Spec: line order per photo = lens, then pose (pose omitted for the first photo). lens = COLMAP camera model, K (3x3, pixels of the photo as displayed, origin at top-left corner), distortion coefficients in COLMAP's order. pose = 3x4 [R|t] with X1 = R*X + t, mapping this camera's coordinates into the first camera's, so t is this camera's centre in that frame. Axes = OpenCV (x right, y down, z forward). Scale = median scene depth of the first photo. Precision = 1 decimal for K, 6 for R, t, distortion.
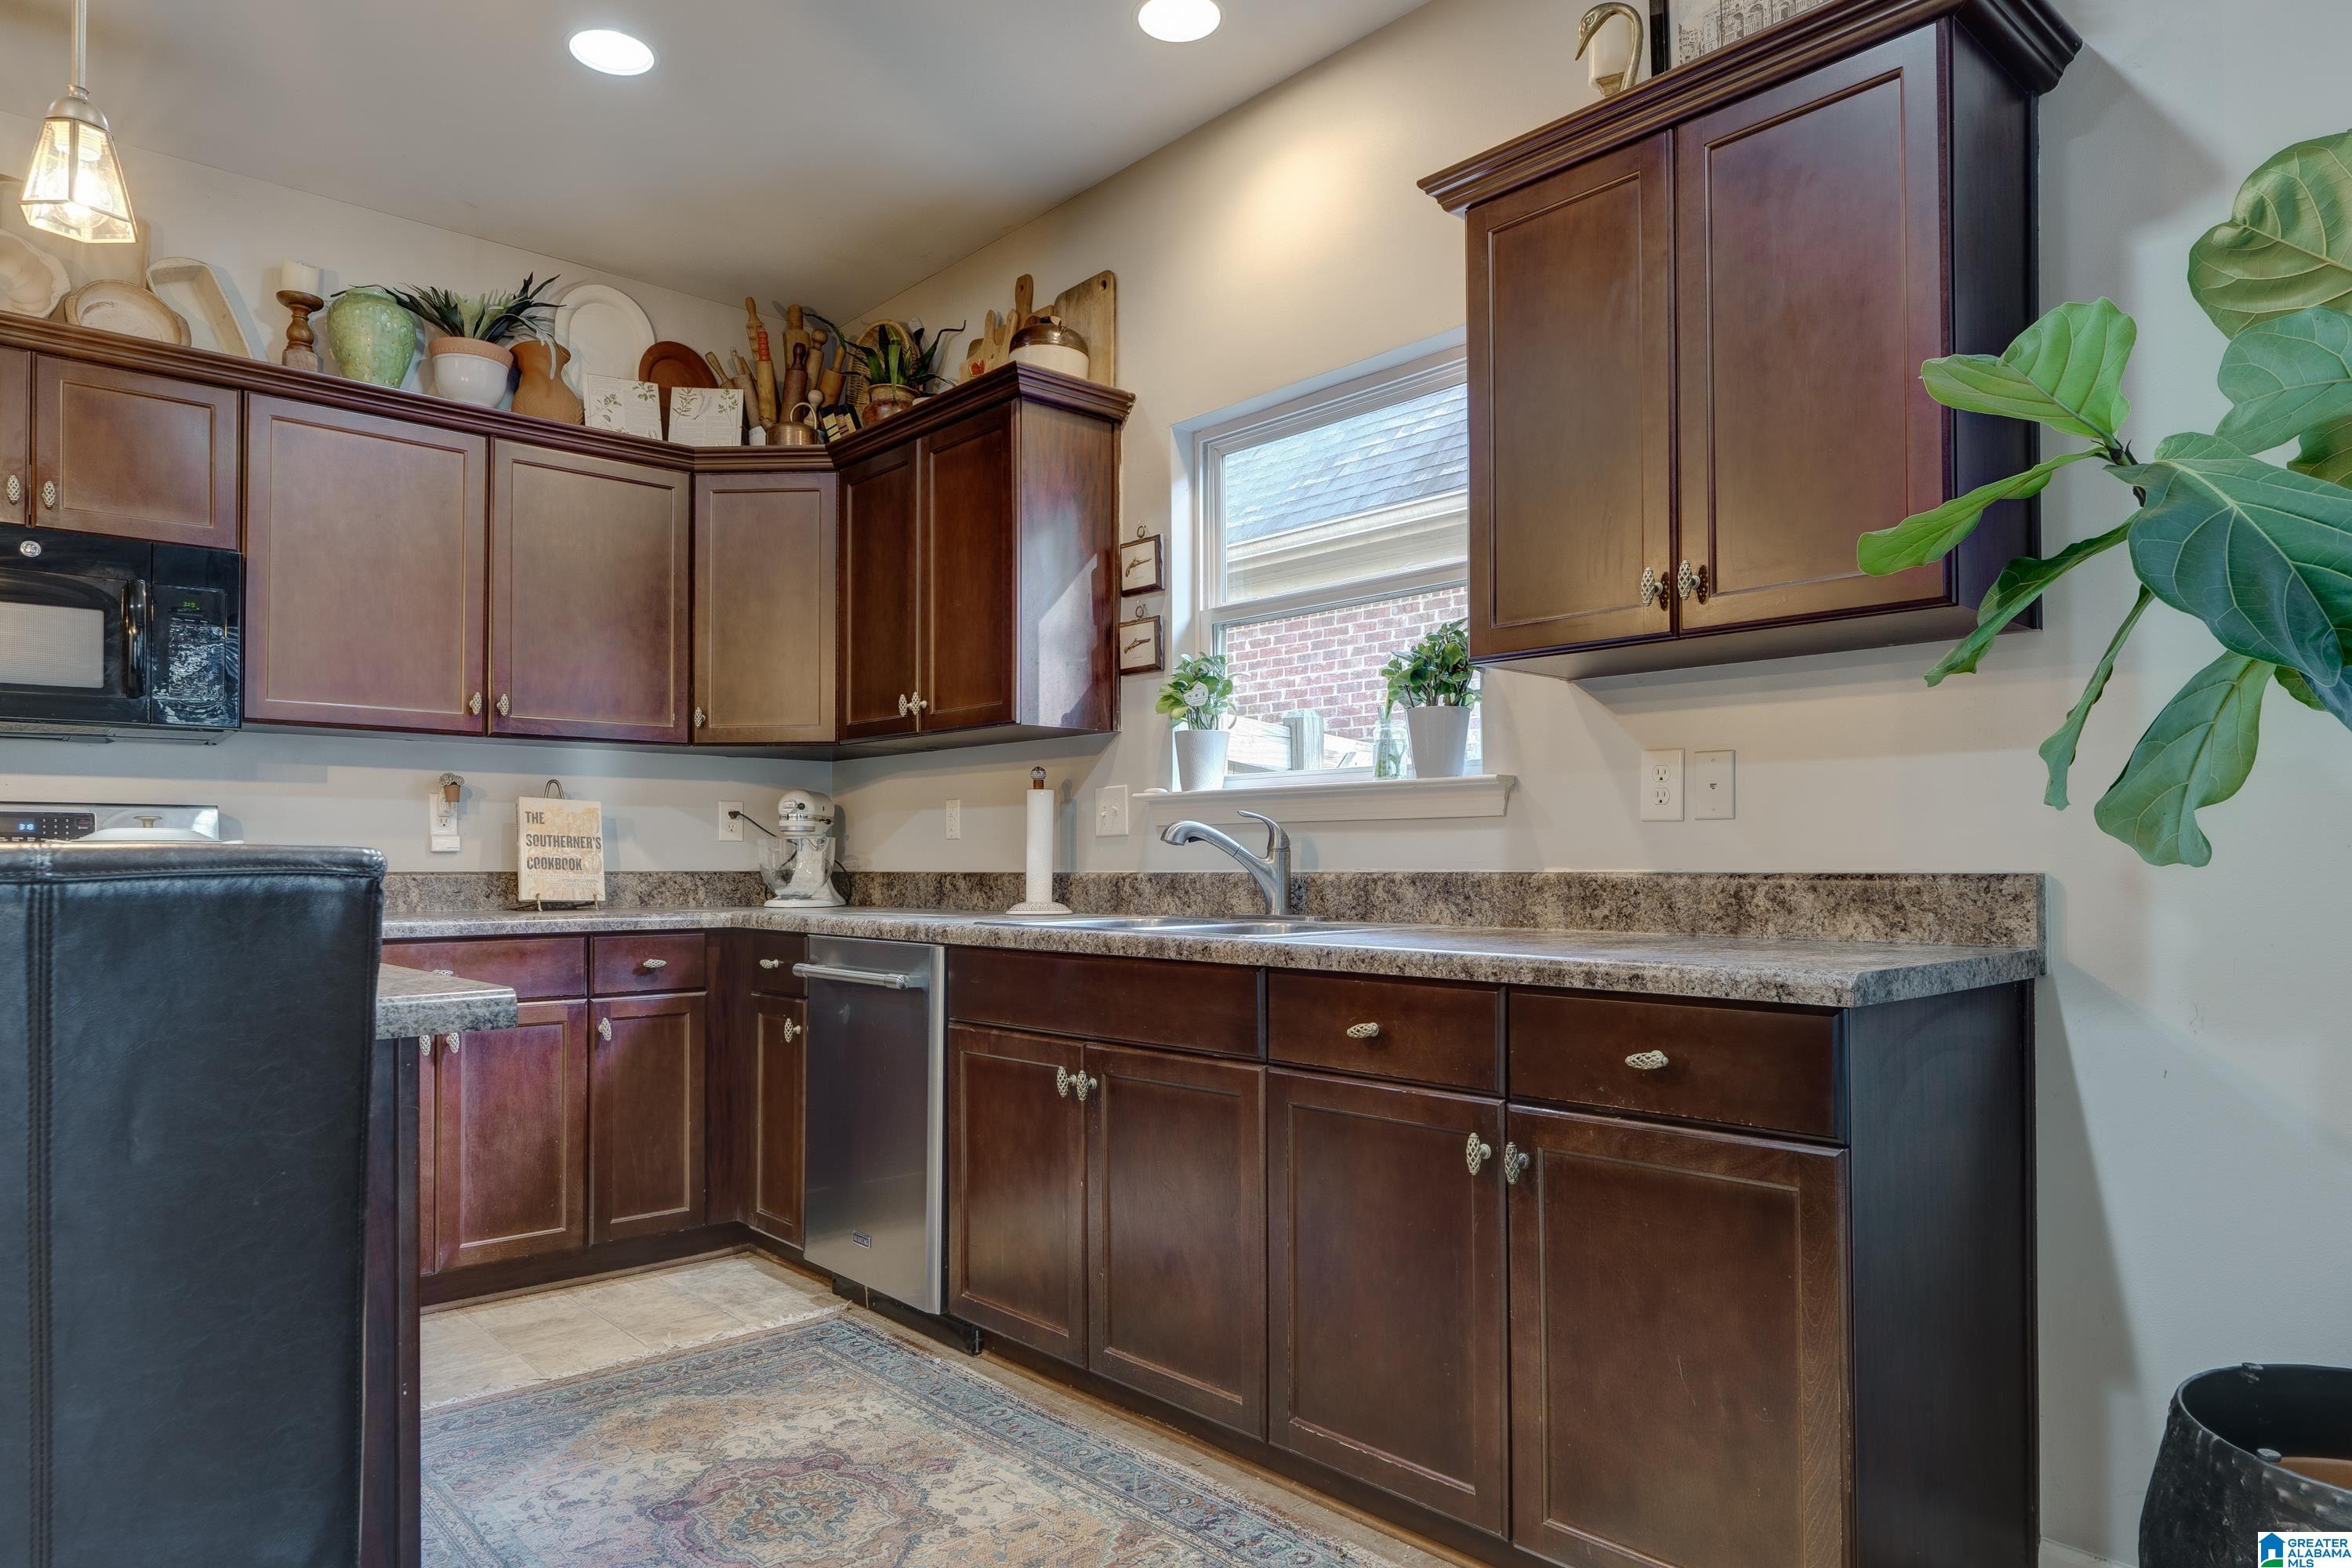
lens RADIAL K [[1442.1, 0, 1173.3], [0, 1442.1, 837.6], [0, 0, 1]] dist [0.001244, -0.000324]
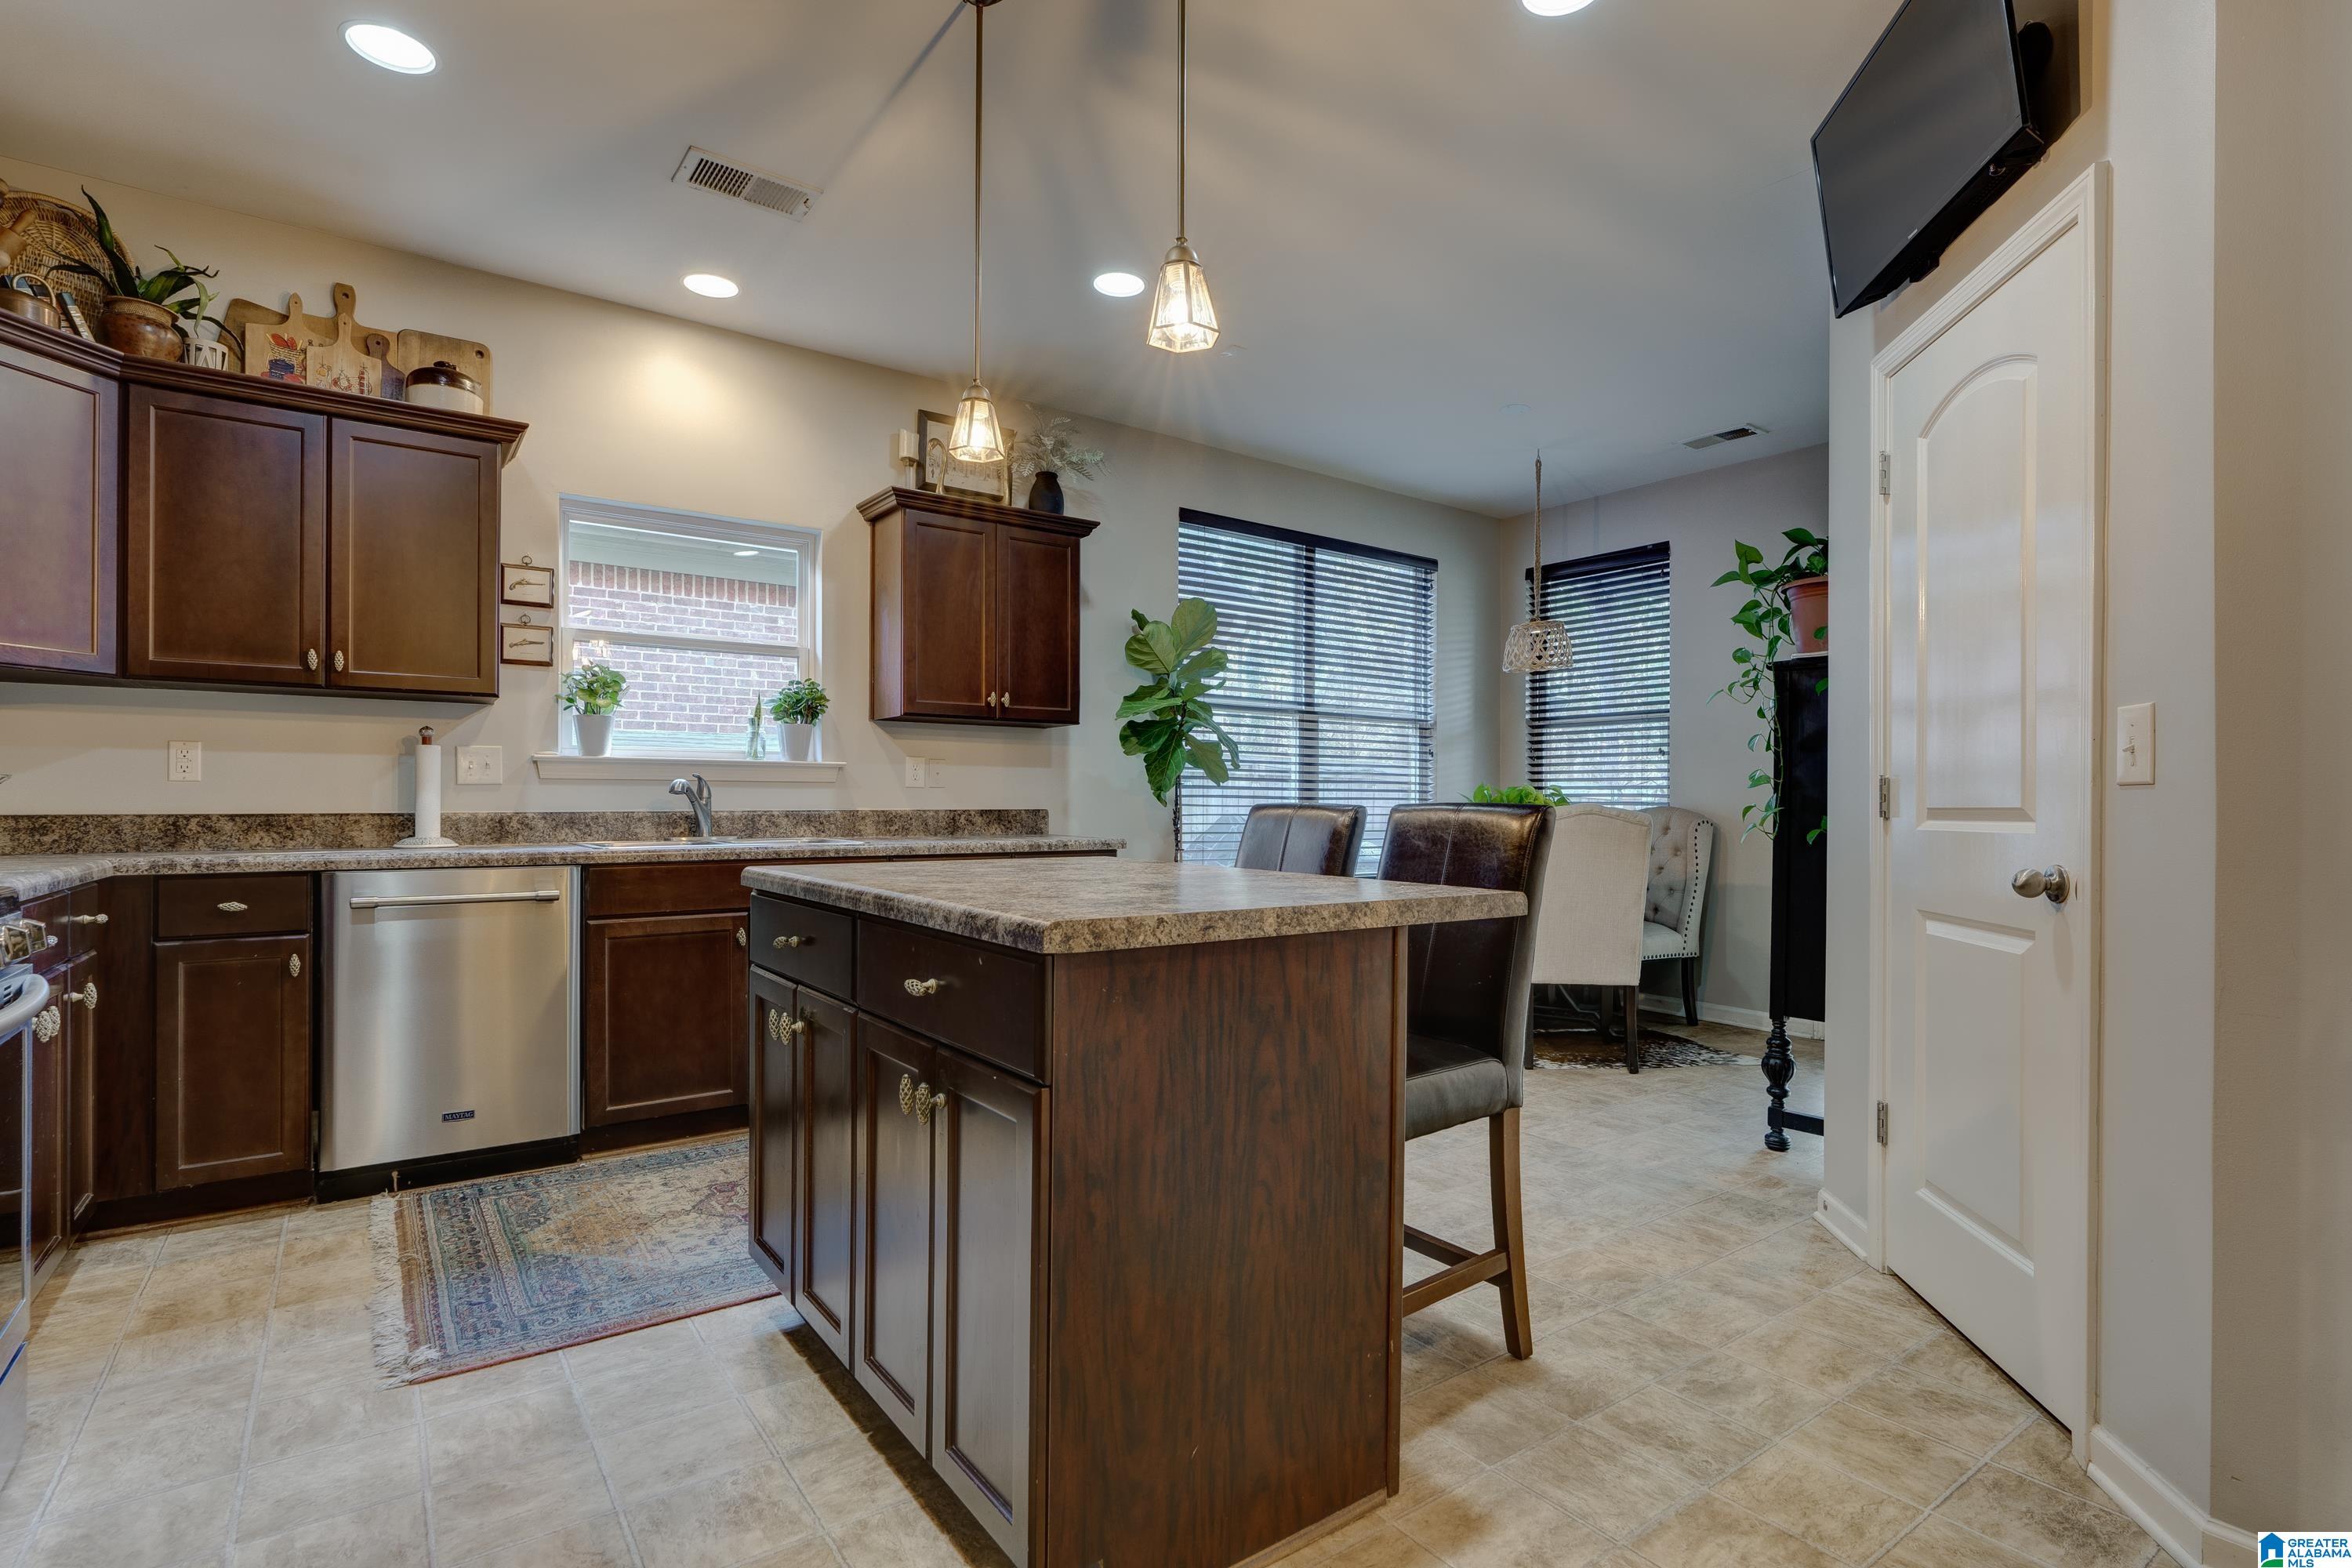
lens RADIAL K [[1125.6, 0, 1186.4], [0, 1125.6, 799.8], [0, 0, 1]] dist [-0.006470, 0.003098]
pose [[0.092346, 0.005690, 0.995711, -1.002048], [-0.018534, 0.999820, -0.003995, 0.005095], [-0.995554, -0.018086, 0.092435, 0.280264]]
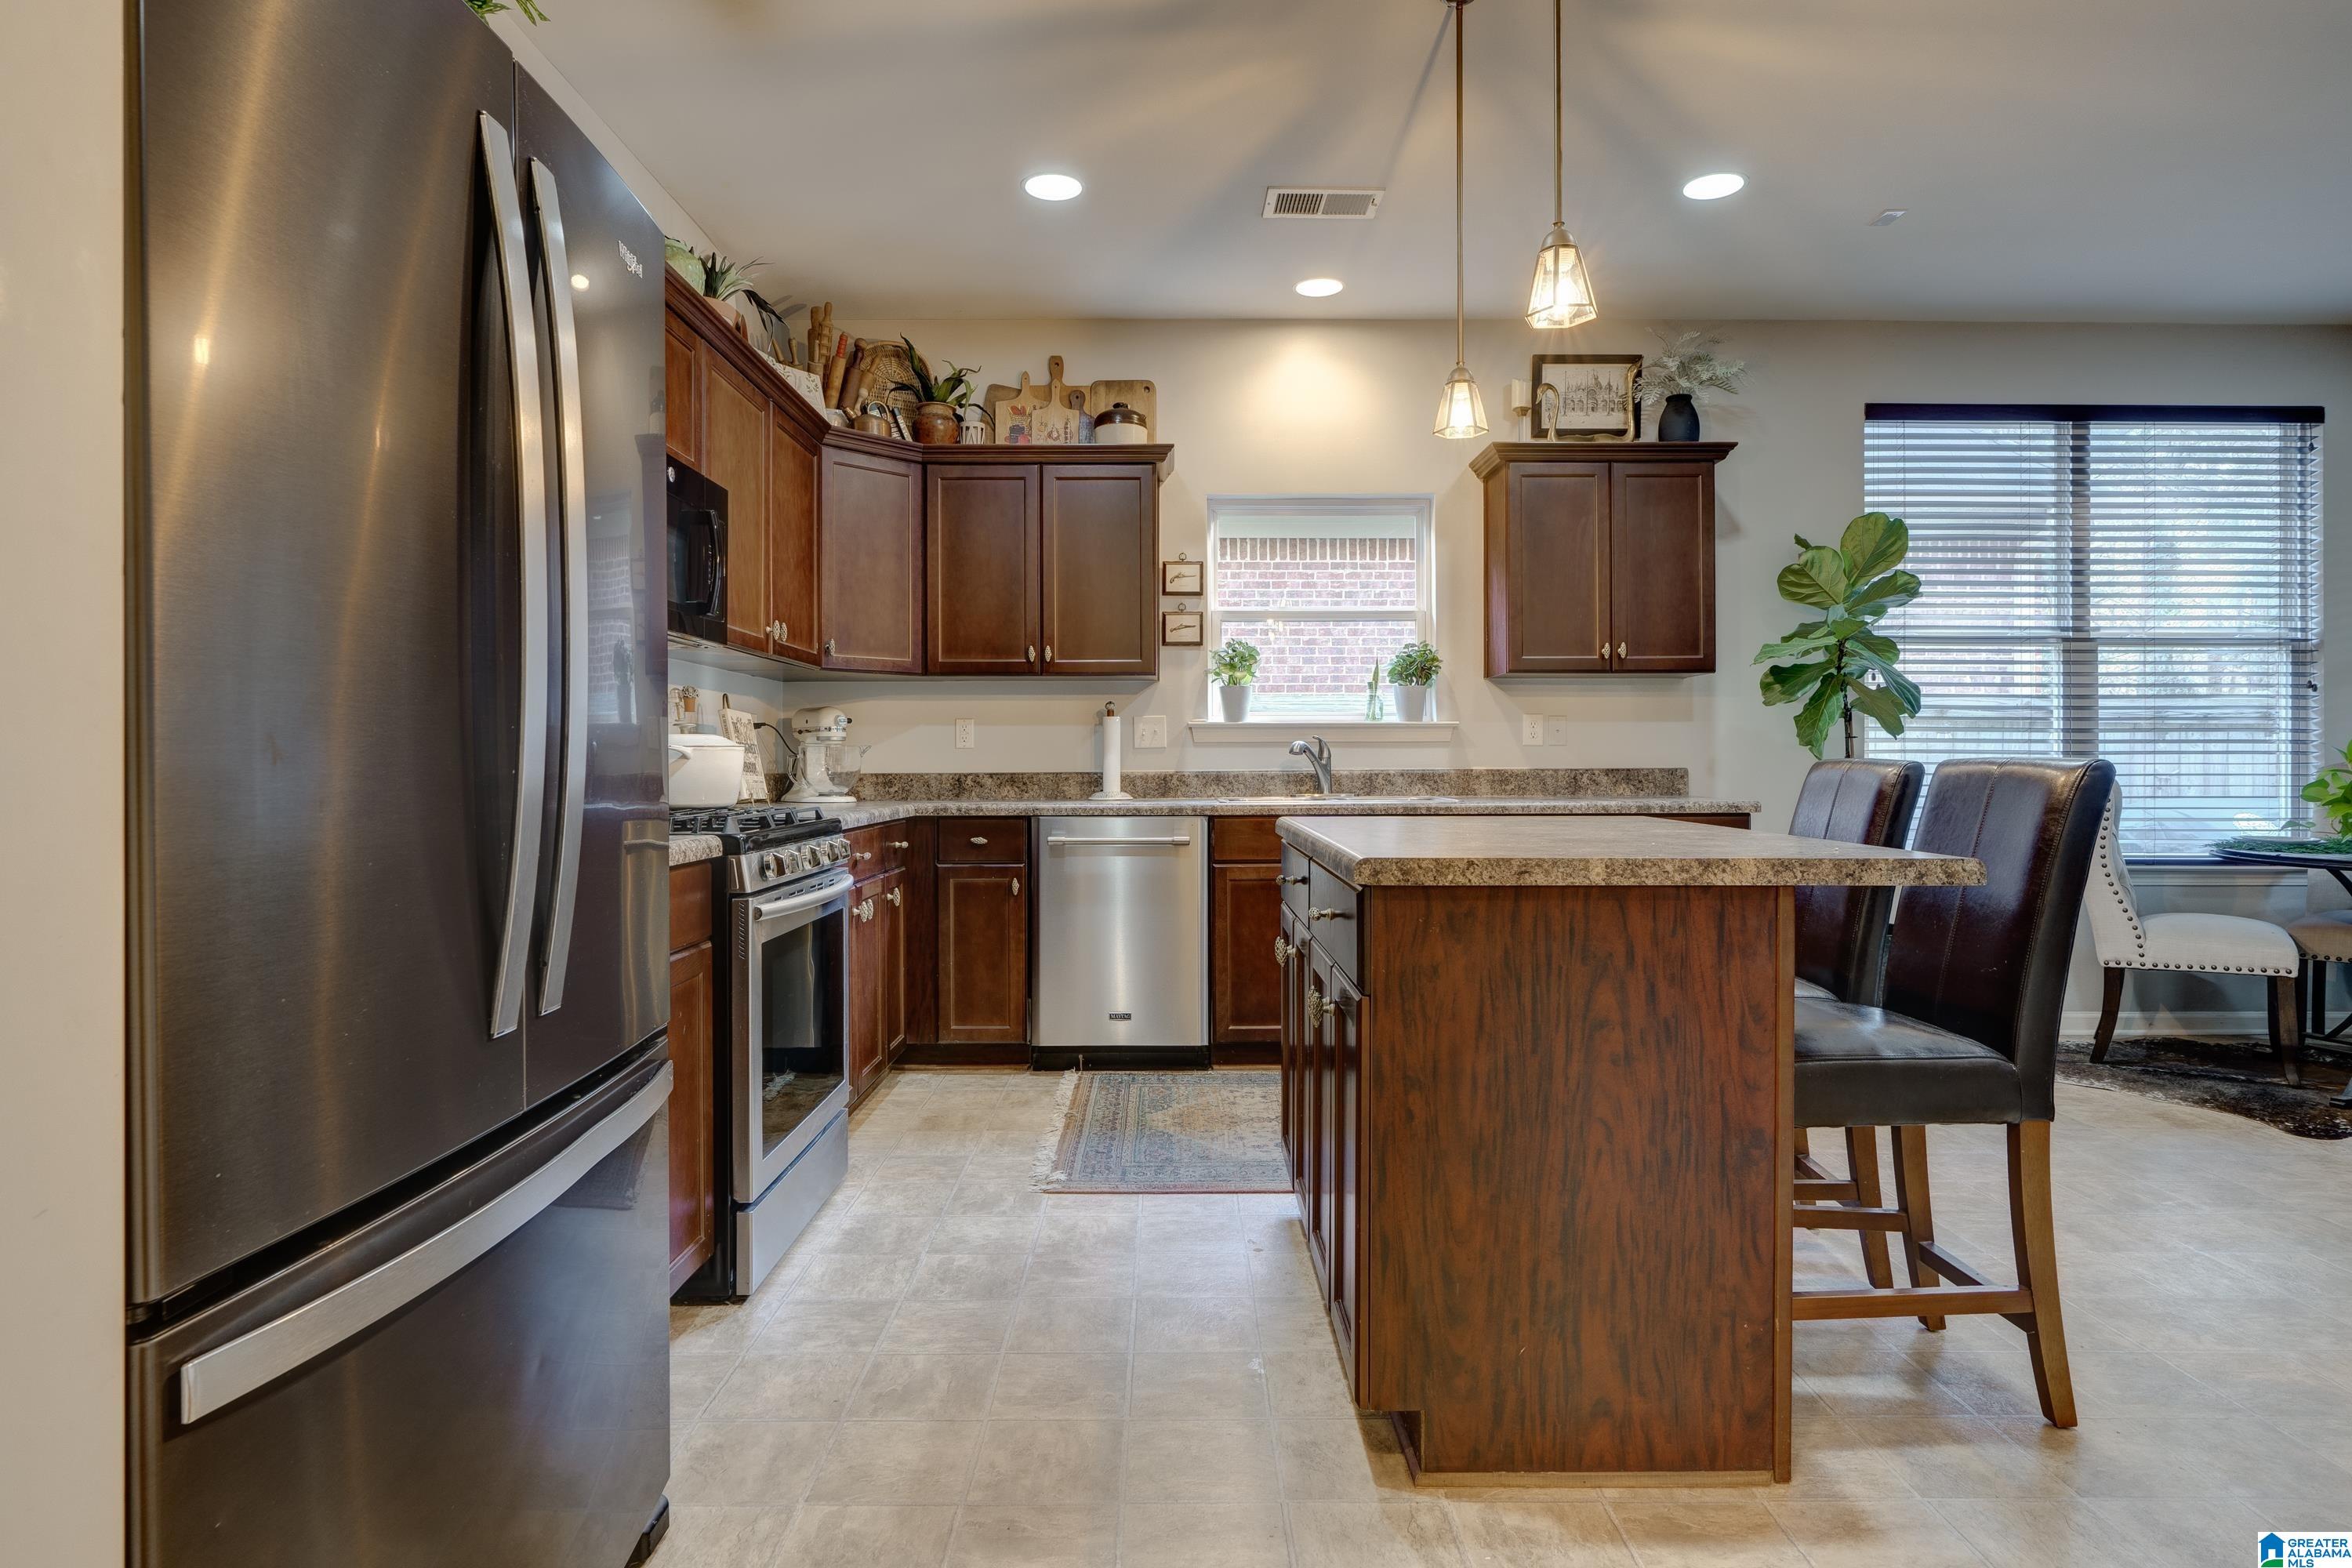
lens RADIAL K [[1276.2, 0, 1181.7], [0, 1276.2, 761.7], [0, 0, 1]] dist [-0.003242, -0.000097]
pose [[0.657820, 0.001575, 0.753174, -1.069127], [-0.010618, 0.999918, 0.007183, 0.003300], [-0.753101, -0.012722, 0.657782, 0.073836]]
